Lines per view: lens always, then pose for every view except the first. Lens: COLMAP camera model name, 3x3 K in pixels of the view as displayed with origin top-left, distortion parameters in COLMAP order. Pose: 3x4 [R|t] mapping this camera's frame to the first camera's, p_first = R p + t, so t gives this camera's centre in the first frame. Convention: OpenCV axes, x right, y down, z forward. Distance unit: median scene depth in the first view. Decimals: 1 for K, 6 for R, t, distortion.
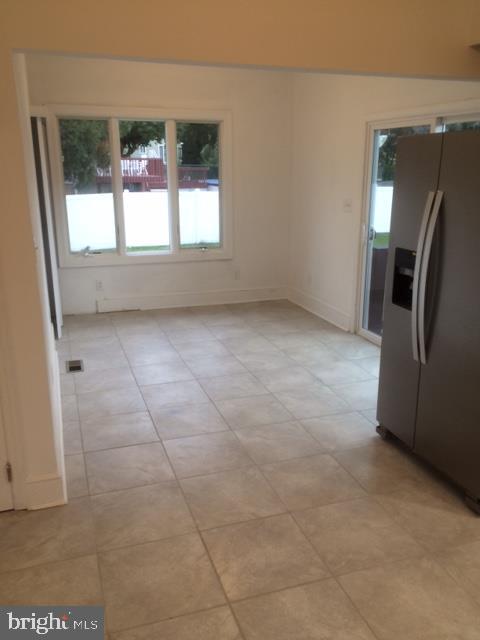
lens RADIAL K [[549.9, 0, 240.0], [0, 549.9, 320.0], [0, 0, 1]] dist [0.079769, -0.103628]
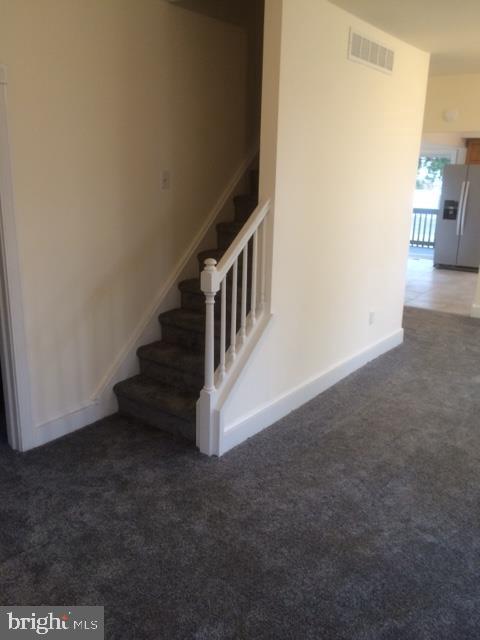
lens RADIAL K [[549.9, 0, 240.0], [0, 549.9, 320.0], [0, 0, 1]] dist [0.079769, -0.103628]
pose [[0.813080, -0.140570, 0.564926, -2.371114], [0.143056, 0.988899, 0.040170, 0.229109], [-0.564301, 0.048155, 0.824163, -0.836036]]
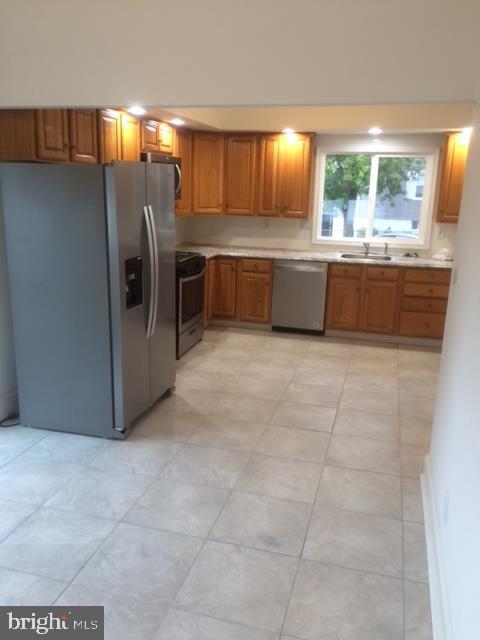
lens RADIAL K [[549.9, 0, 240.0], [0, 549.9, 320.0], [0, 0, 1]] dist [0.079769, -0.103628]
pose [[-0.827356, -0.155355, 0.539765, -0.493872], [0.130186, 0.881778, 0.453343, -0.469474], [-0.546382, 0.445346, -0.709319, 1.620831]]
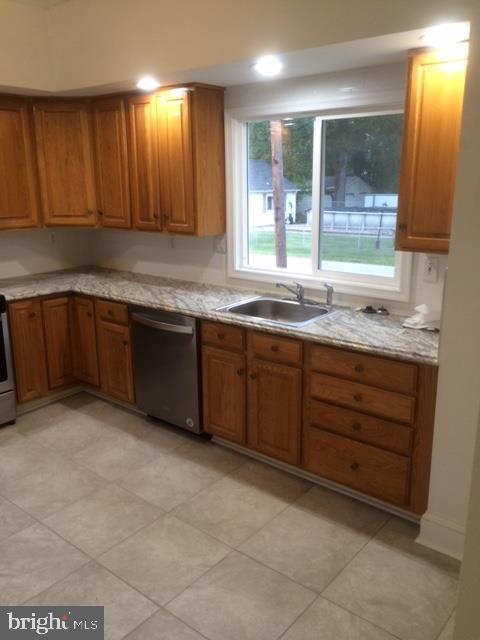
lens RADIAL K [[549.9, 0, 240.0], [0, 549.9, 320.0], [0, 0, 1]] dist [0.079769, -0.103628]
pose [[-0.525016, -0.211605, 0.824367, -0.595882], [0.240947, 0.892018, 0.382423, -0.132349], [-0.816274, 0.399407, -0.417338, 0.431994]]
